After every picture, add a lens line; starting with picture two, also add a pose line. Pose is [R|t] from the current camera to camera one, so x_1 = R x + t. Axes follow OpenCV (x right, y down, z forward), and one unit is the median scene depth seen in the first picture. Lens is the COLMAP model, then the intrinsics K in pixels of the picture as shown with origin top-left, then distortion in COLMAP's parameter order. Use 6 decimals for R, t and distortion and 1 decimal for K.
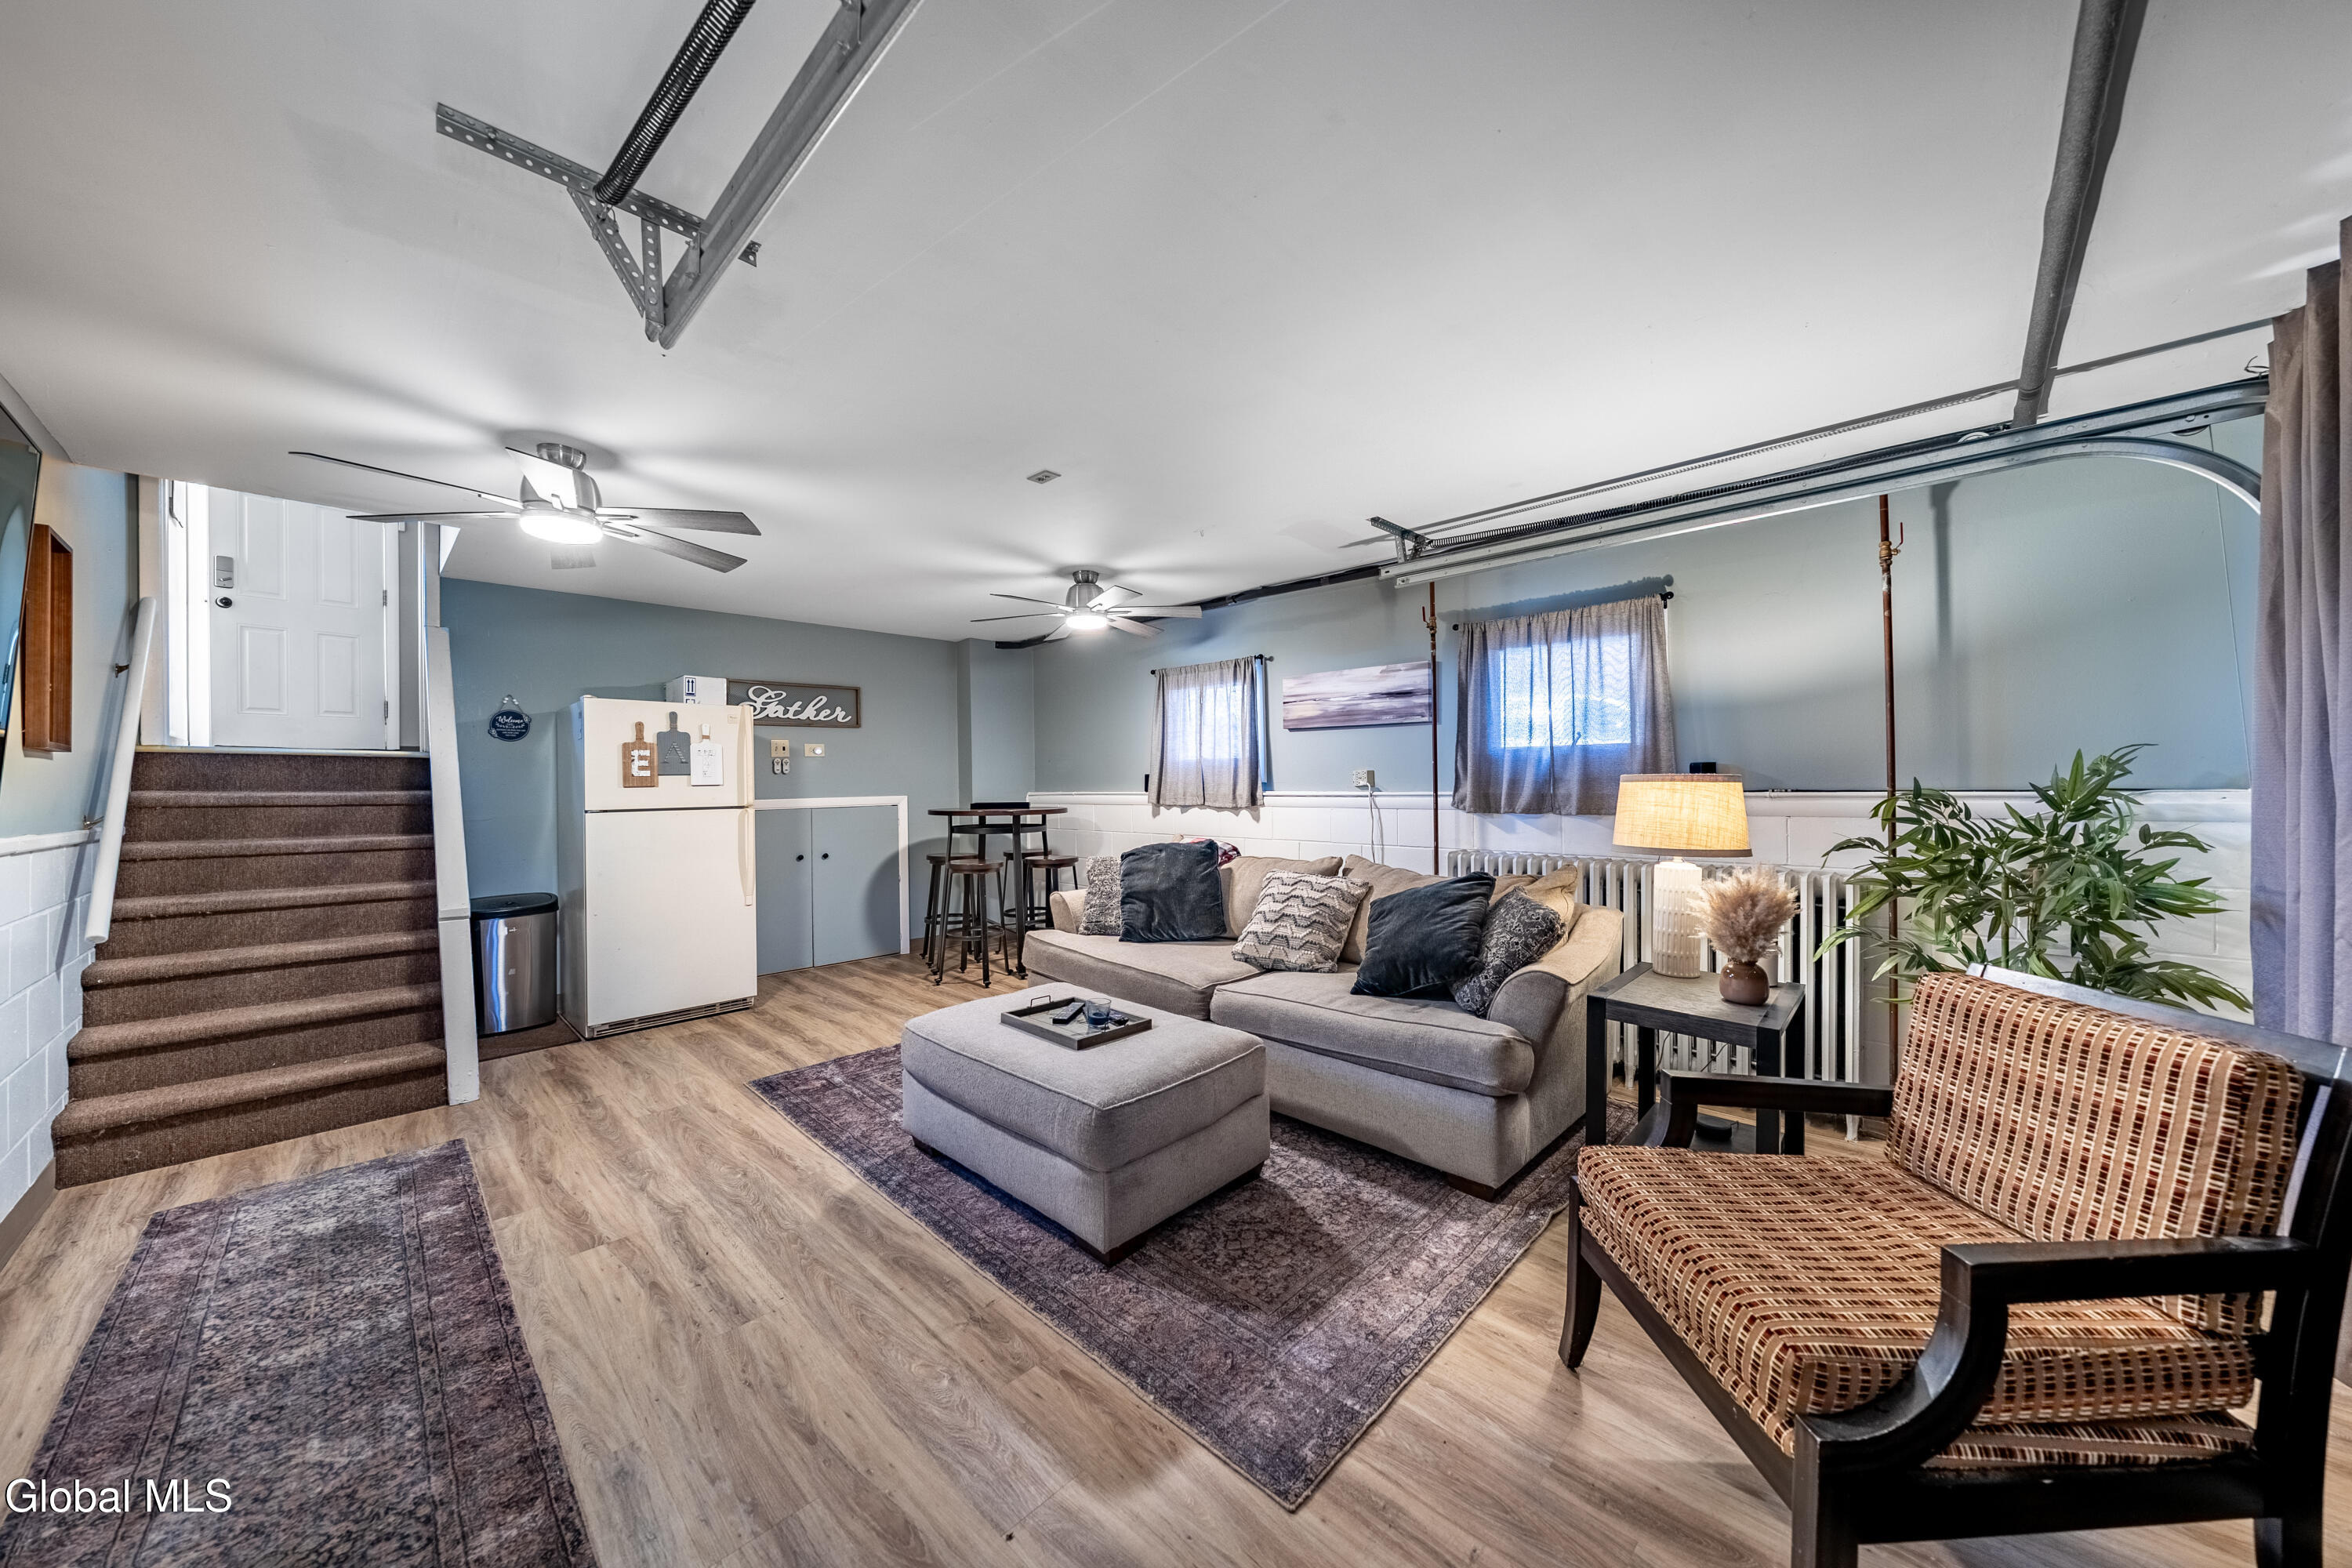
lens RADIAL K [[810.3, 0, 1198.9], [0, 810.3, 781.3], [0, 0, 1]] dist [0.001604, 0.000085]
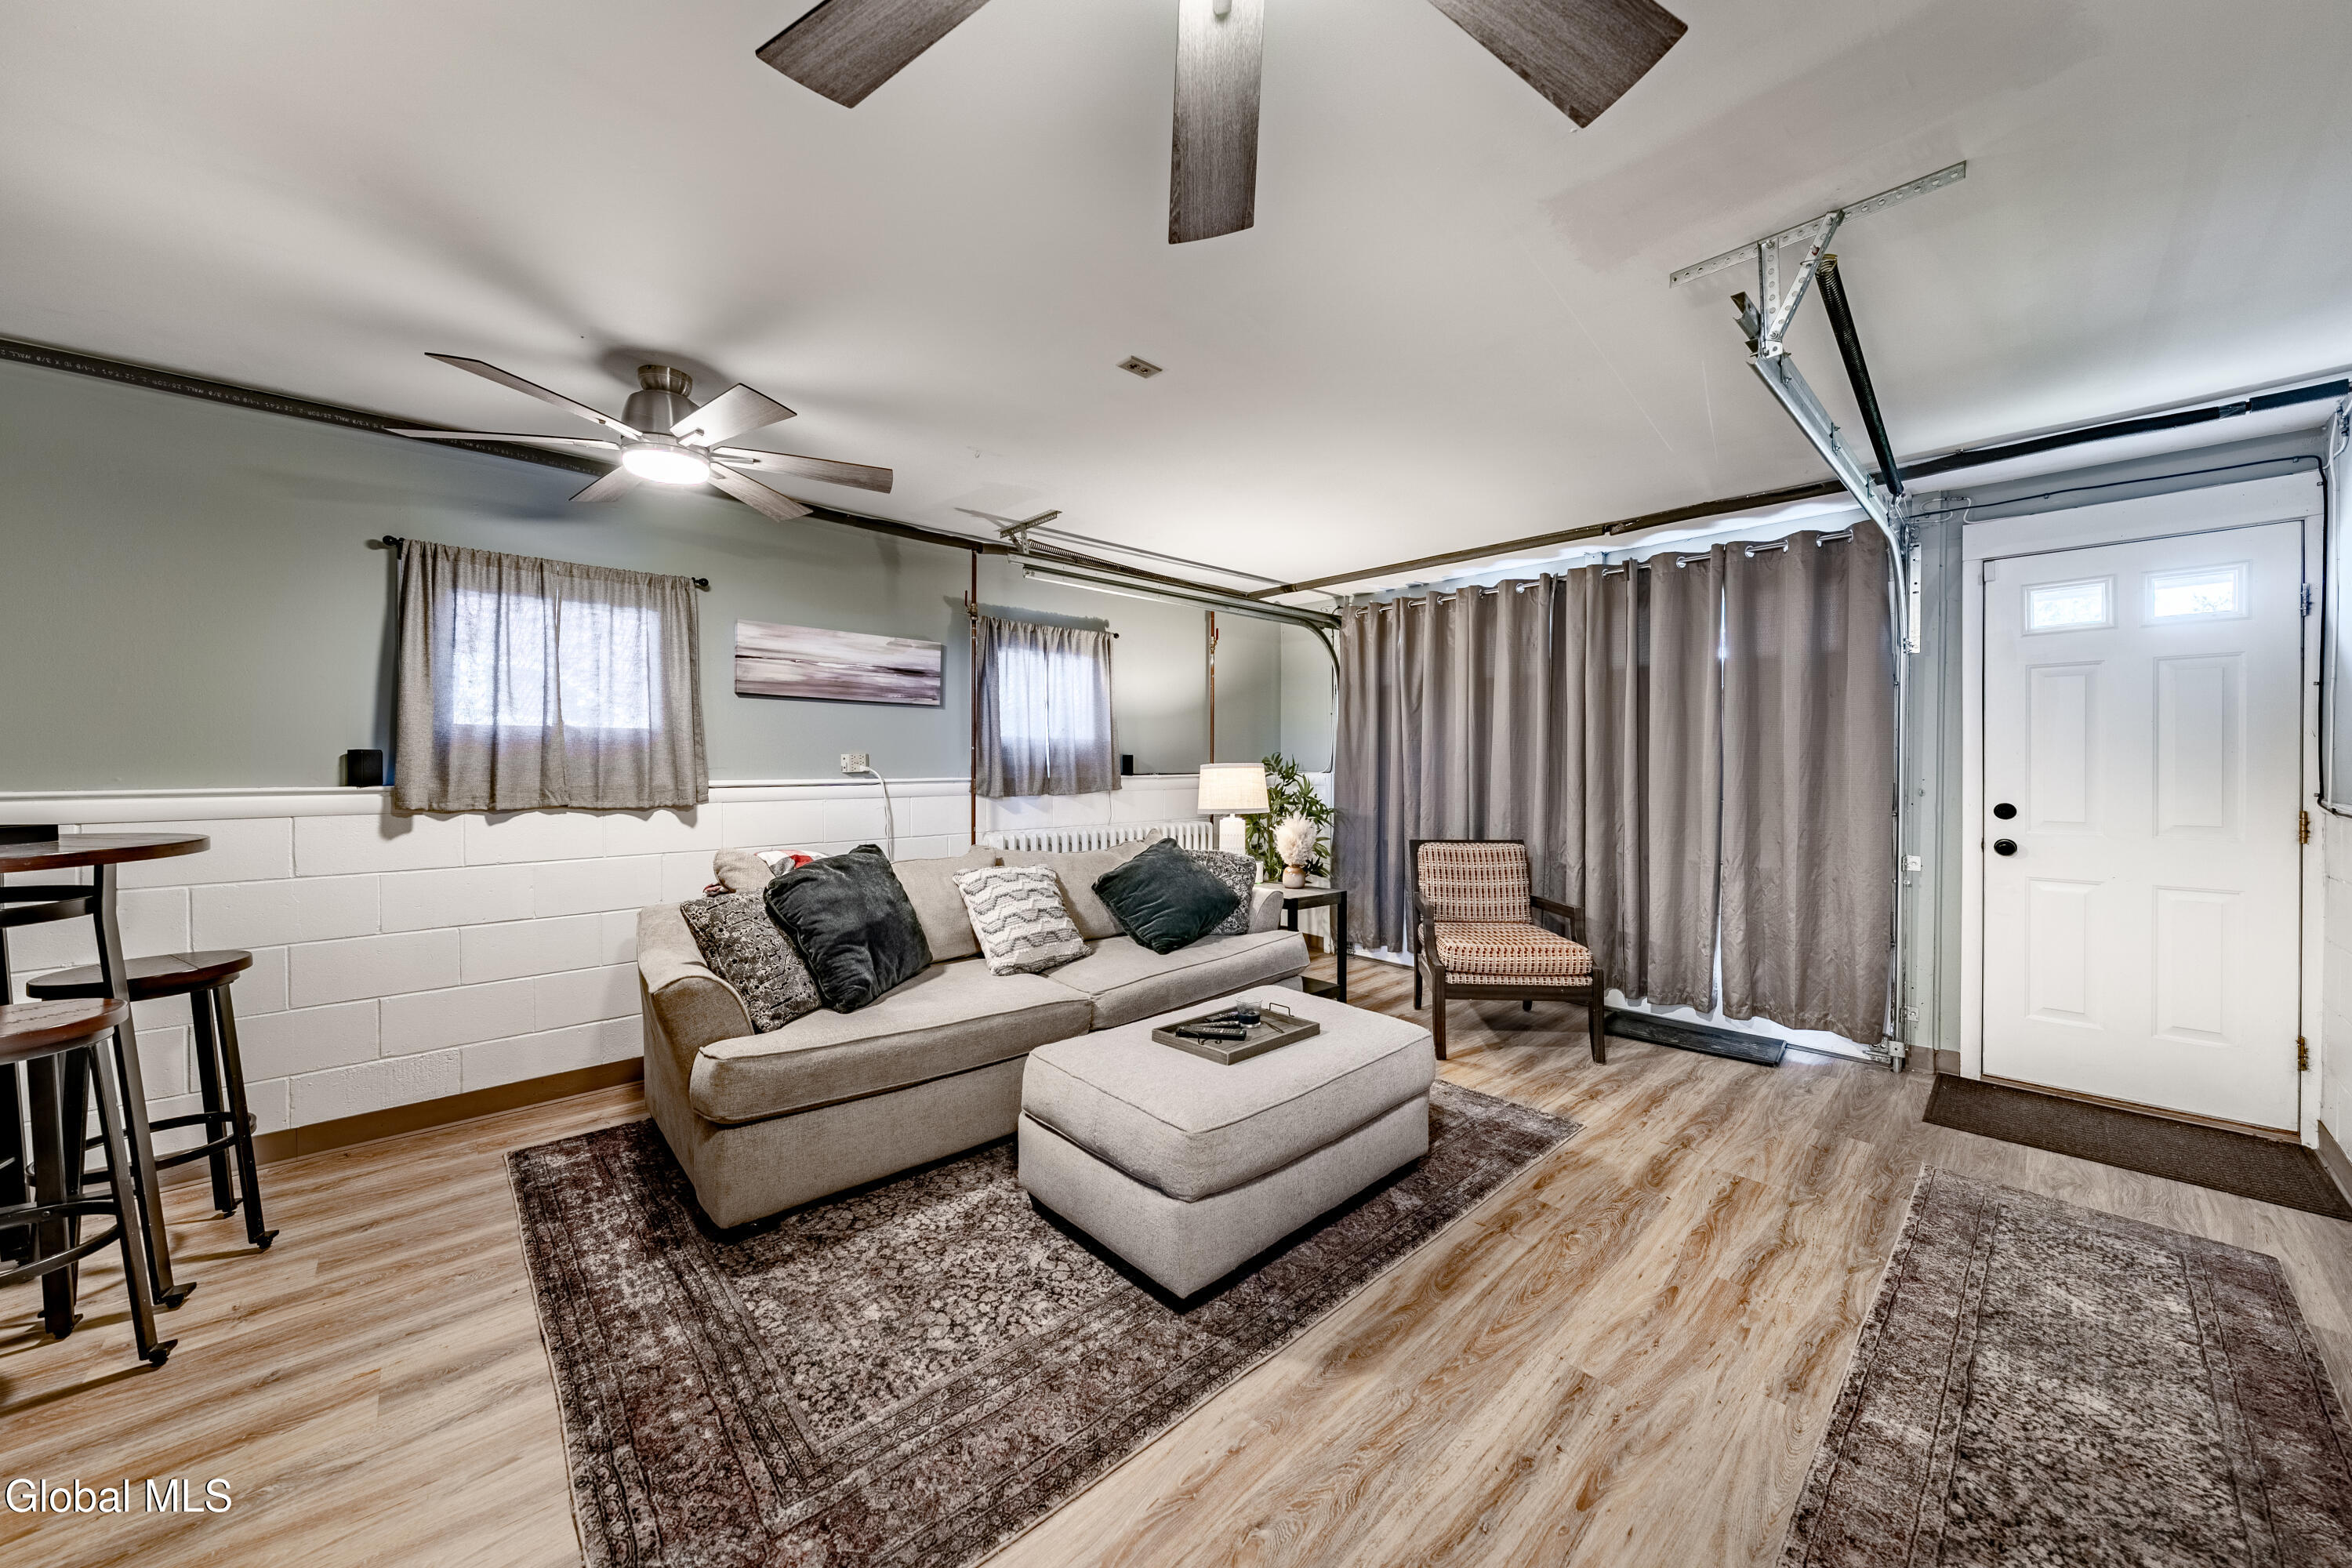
lens RADIAL K [[810.3, 0, 1199.1], [0, 810.3, 782.1], [0, 0, 1]] dist [0.001604, 0.000085]
pose [[0.058966, -0.016113, 0.998130, -0.711762], [-0.001453, 0.999867, 0.016227, 0.001608], [-0.998259, -0.002407, 0.058935, 0.670401]]
